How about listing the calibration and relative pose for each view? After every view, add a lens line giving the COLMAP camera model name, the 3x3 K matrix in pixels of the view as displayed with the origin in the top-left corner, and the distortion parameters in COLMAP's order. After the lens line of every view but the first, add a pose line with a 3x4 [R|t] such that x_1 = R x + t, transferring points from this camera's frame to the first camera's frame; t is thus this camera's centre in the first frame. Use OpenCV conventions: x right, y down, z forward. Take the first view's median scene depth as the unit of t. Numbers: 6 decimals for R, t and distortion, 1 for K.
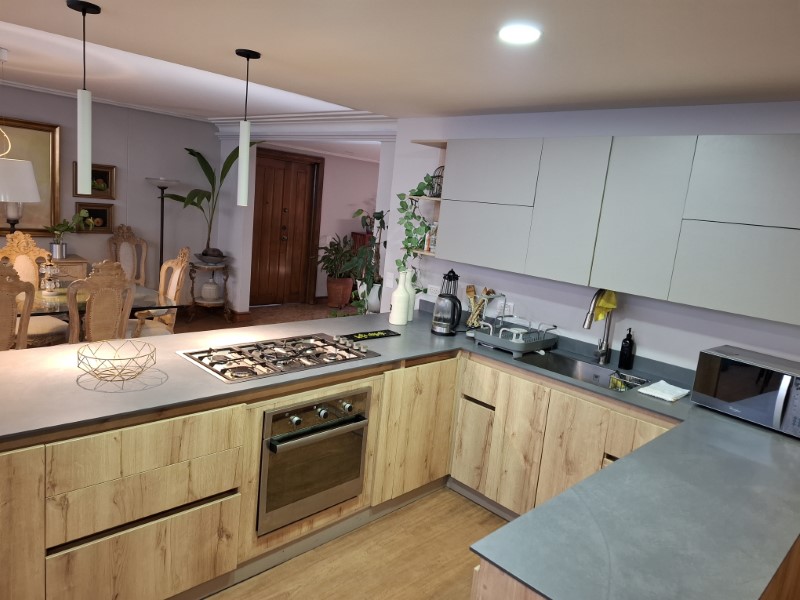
lens RADIAL K [[555.7, 0, 398.8], [0, 555.7, 290.2], [0, 0, 1]] dist [0.114599, -0.138459]
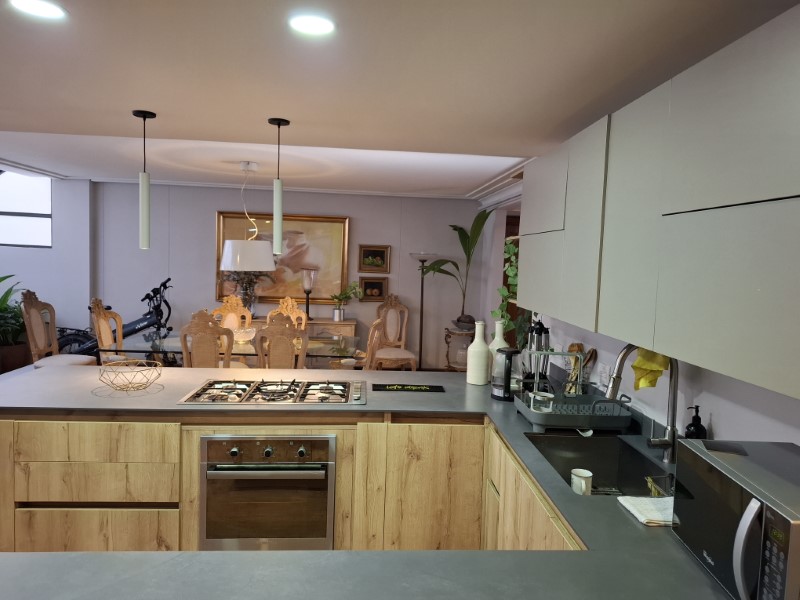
lens RADIAL K [[556.1, 0, 395.1], [0, 556.1, 288.7], [0, 0, 1]] dist [0.096466, -0.106952]
pose [[0.746981, -0.036346, -0.663852, 0.568368], [-0.065803, 0.989560, -0.128221, 0.041104], [0.661582, 0.139462, 0.736790, 0.315265]]
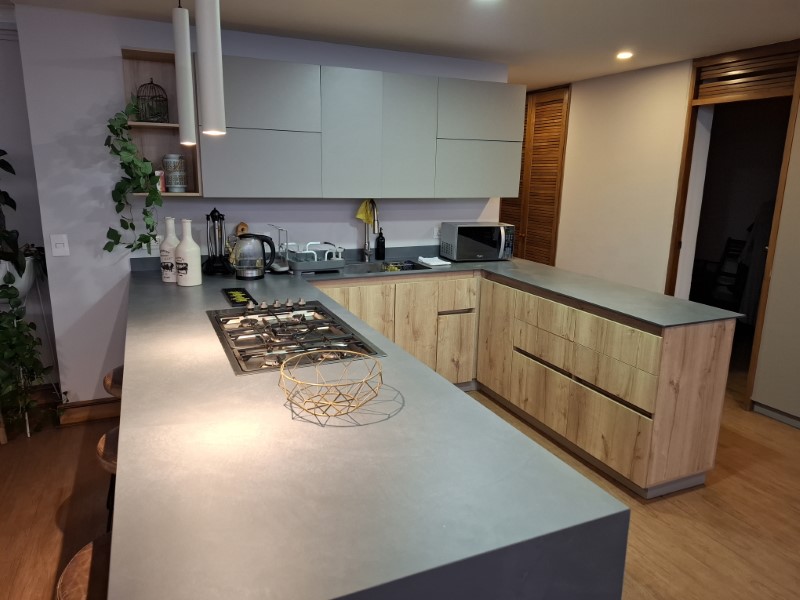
lens RADIAL K [[551.8, 0, 400.0], [0, 551.8, 300.0], [0, 0, 1]] dist [0.133973, -0.168233]
pose [[0.357507, -0.300006, 0.884412, -0.746708], [0.167225, 0.952258, 0.255422, -0.092002], [-0.918817, 0.056581, 0.390607, 0.470236]]
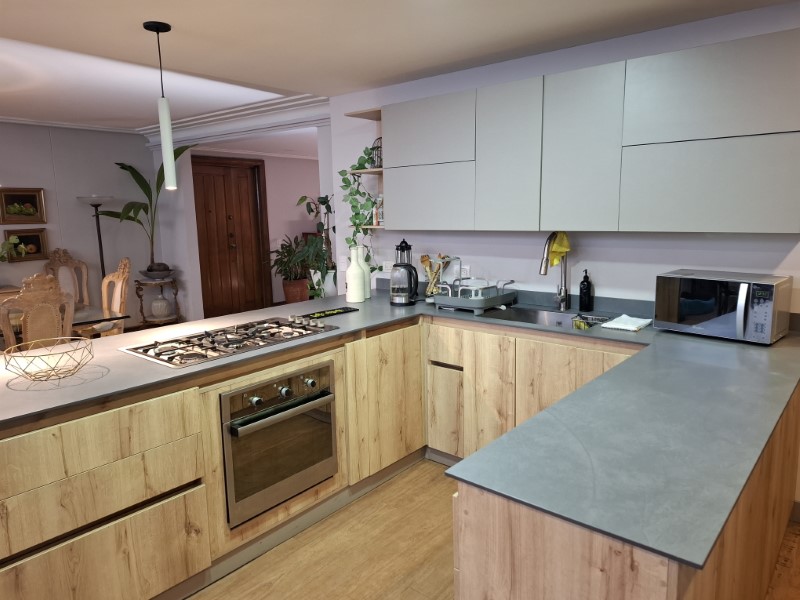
lens RADIAL K [[556.1, 0, 395.1], [0, 556.1, 288.7], [0, 0, 1]] dist [0.096466, -0.106952]
pose [[0.989873, -0.127612, 0.062176, 0.010820], [0.128415, 0.991679, -0.009079, 0.065939], [-0.060500, 0.016972, 0.998024, 0.031953]]
